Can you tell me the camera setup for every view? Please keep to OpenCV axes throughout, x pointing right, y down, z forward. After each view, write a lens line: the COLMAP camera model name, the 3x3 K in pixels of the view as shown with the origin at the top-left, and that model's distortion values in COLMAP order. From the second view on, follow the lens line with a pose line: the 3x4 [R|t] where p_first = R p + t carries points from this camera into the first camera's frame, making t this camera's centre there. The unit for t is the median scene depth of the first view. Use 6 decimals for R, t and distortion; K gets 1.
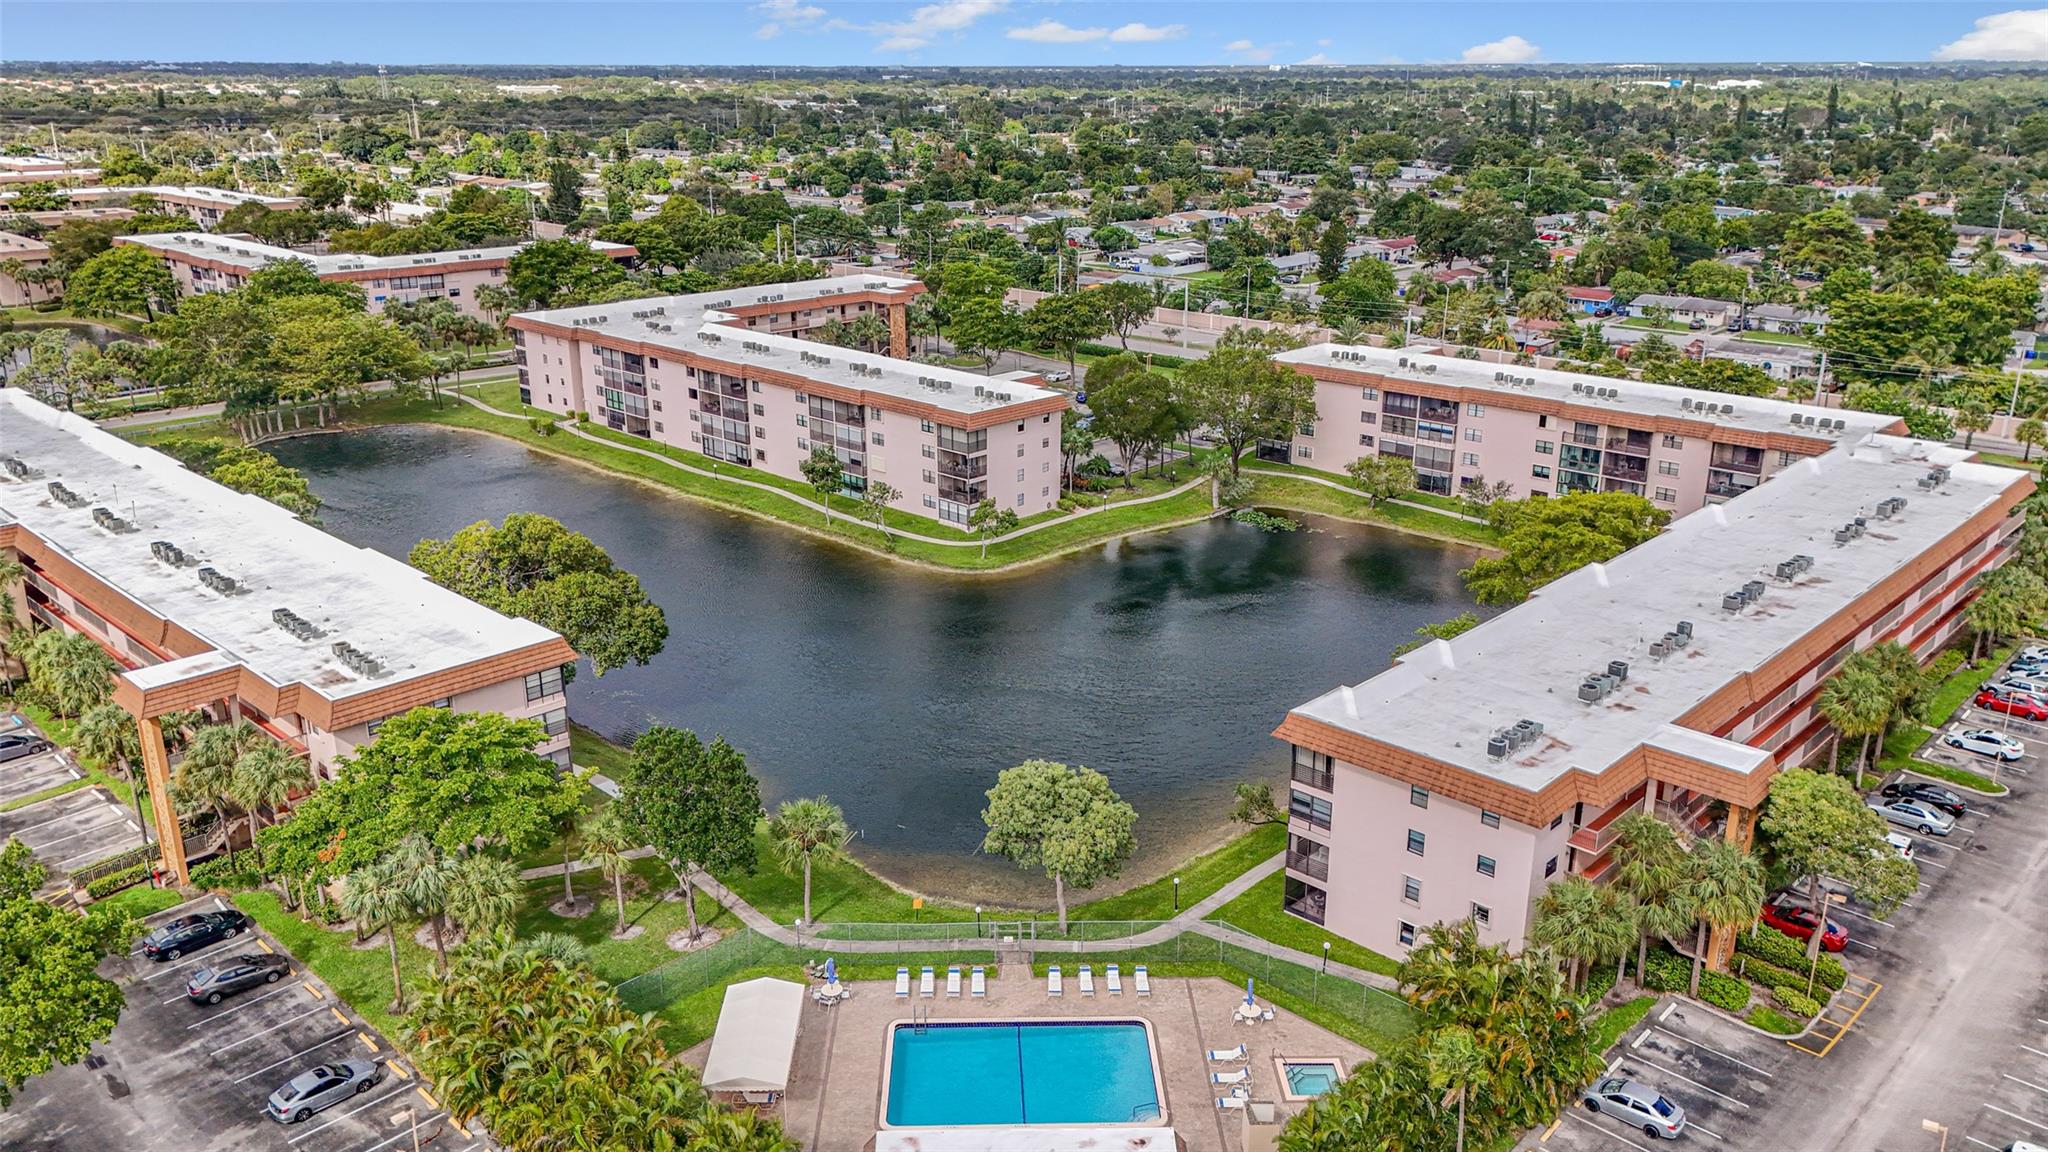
lens RADIAL K [[1502.8, 0, 1019.8], [0, 1502.8, 577.3], [0, 0, 1]] dist [-0.003481, -0.004905]
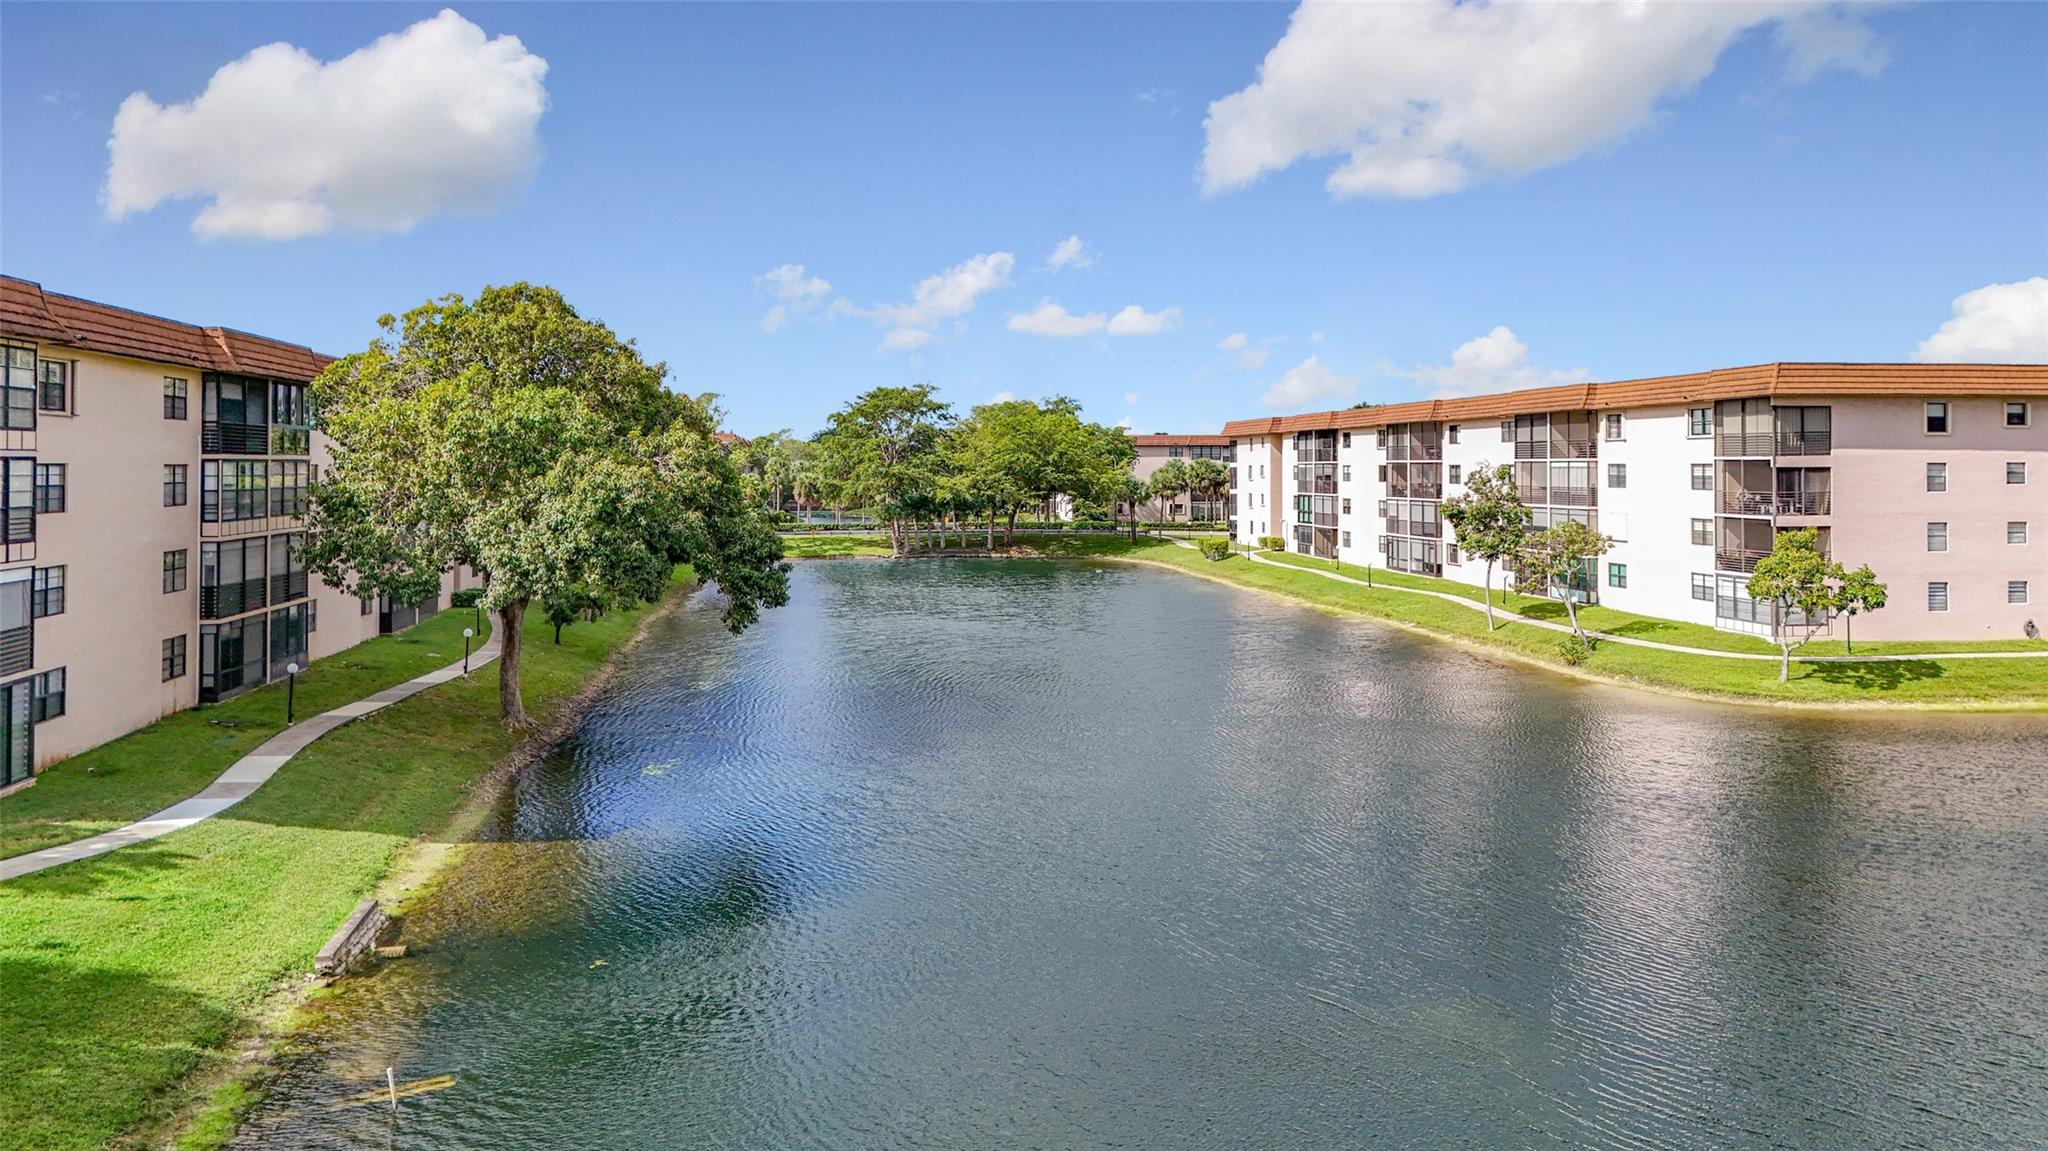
lens RADIAL K [[1502.8, 0, 1015.2], [0, 1502.8, 563.5], [0, 0, 1]] dist [-0.003481, -0.004905]
pose [[0.778033, 0.021278, -0.627863, 0.062935], [-0.176696, 0.966492, -0.186204, 0.063461], [0.602863, 0.255814, 0.755722, 0.485711]]
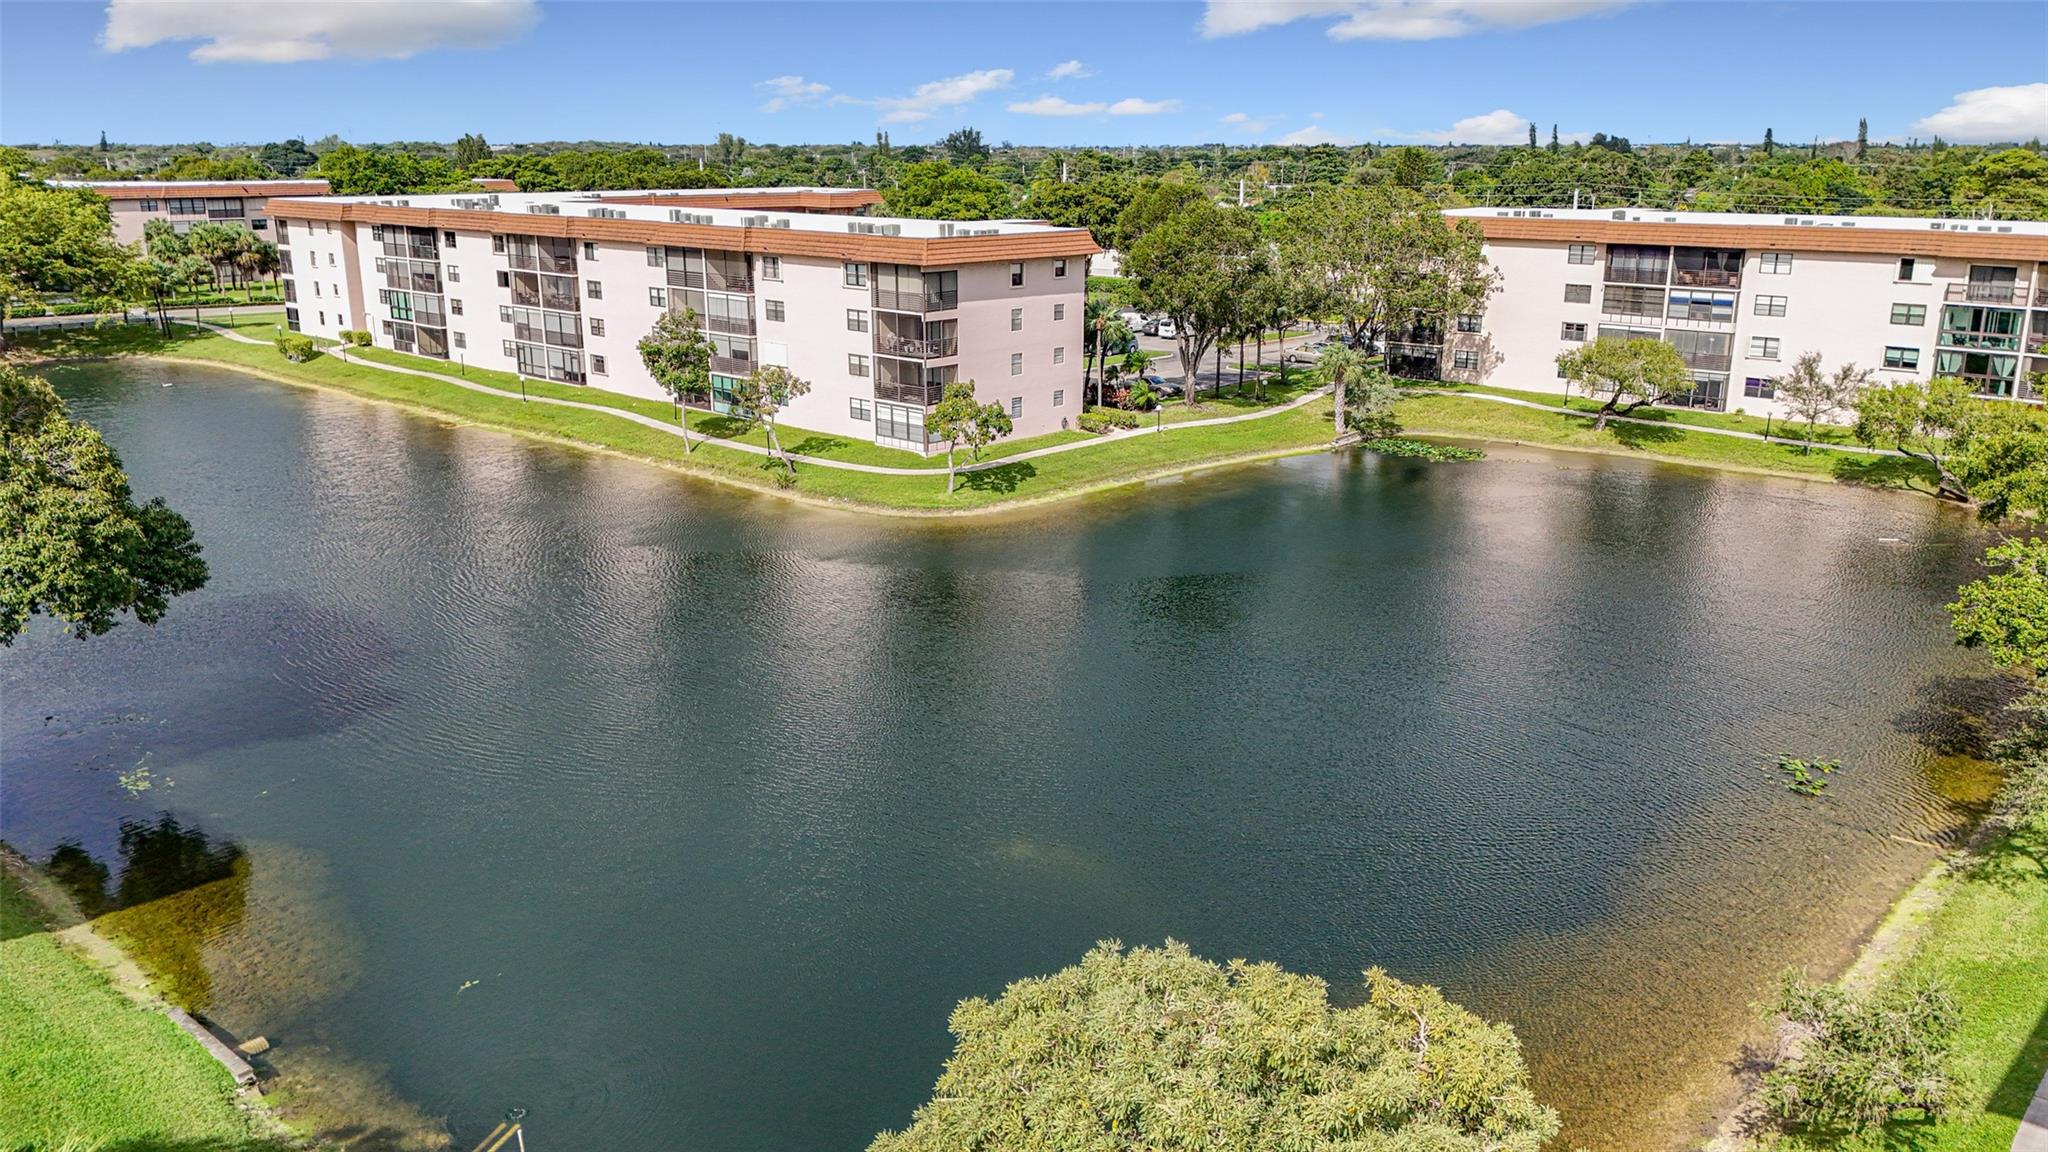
lens RADIAL K [[1502.8, 0, 1032.8], [0, 1502.8, 580.4], [0, 0, 1]] dist [-0.003481, -0.004905]
pose [[0.999847, -0.002738, 0.017291, -0.003325], [0.003553, 0.998876, -0.047275, 0.040841], [-0.017143, 0.047329, 0.998732, 0.396708]]
